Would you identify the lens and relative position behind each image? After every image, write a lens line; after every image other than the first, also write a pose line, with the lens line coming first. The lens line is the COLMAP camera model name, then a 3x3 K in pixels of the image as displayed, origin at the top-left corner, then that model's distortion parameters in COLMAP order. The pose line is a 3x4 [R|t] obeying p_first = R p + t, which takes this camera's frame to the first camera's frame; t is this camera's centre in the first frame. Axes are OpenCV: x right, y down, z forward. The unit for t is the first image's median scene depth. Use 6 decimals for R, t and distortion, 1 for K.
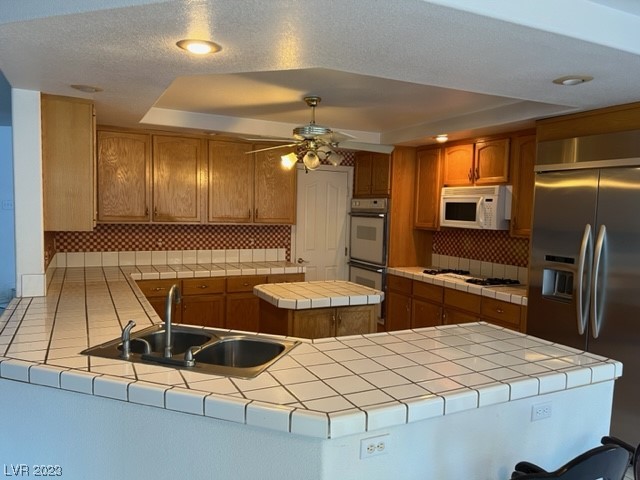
lens RADIAL K [[475.6, 0, 317.4], [0, 475.6, 241.4], [0, 0, 1]] dist [0.061695, -0.075308]
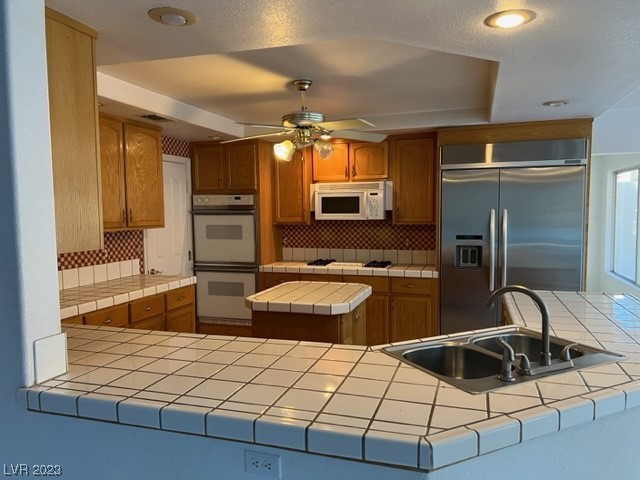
lens RADIAL K [[475.6, 0, 317.4], [0, 475.6, 241.4], [0, 0, 1]] dist [0.061695, -0.075308]
pose [[0.697106, -0.080211, 0.712467, -0.498665], [0.078839, 0.996272, 0.035023, -0.021028], [-0.712620, 0.031755, 0.700831, 0.270245]]
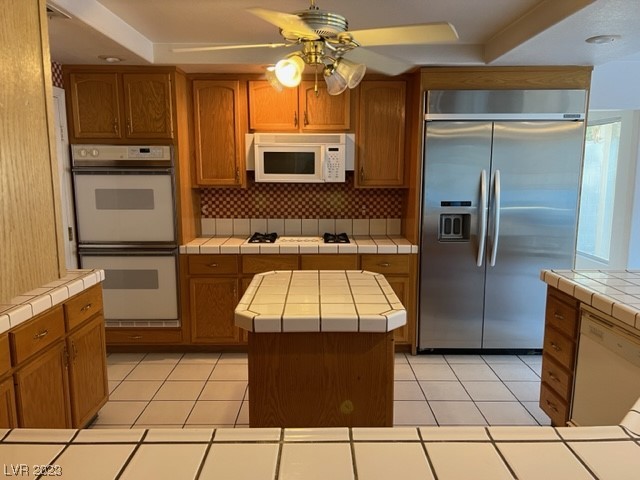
lens RADIAL K [[477.4, 0, 320.0], [0, 477.4, 240.0], [0, 0, 1]] dist [0.104597, -0.219028]
pose [[0.434915, -0.159630, 0.886210, -0.428737], [0.075306, 0.987162, 0.140857, -0.041567], [-0.897317, 0.005476, 0.441352, 0.560860]]
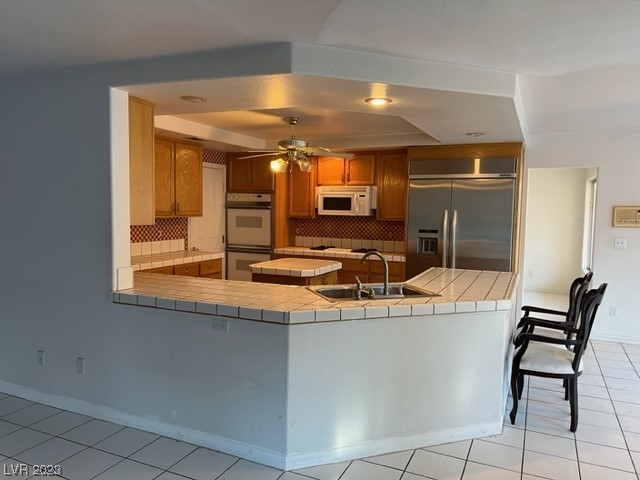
lens RADIAL K [[471.8, 0, 320.0], [0, 471.8, 240.0], [0, 0, 1]] dist [0.077844, -0.077602]
pose [[0.771720, -0.056447, 0.633452, -0.602295], [0.047225, 0.998390, 0.031433, -0.001927], [-0.634206, 0.005658, 0.773143, -0.038156]]
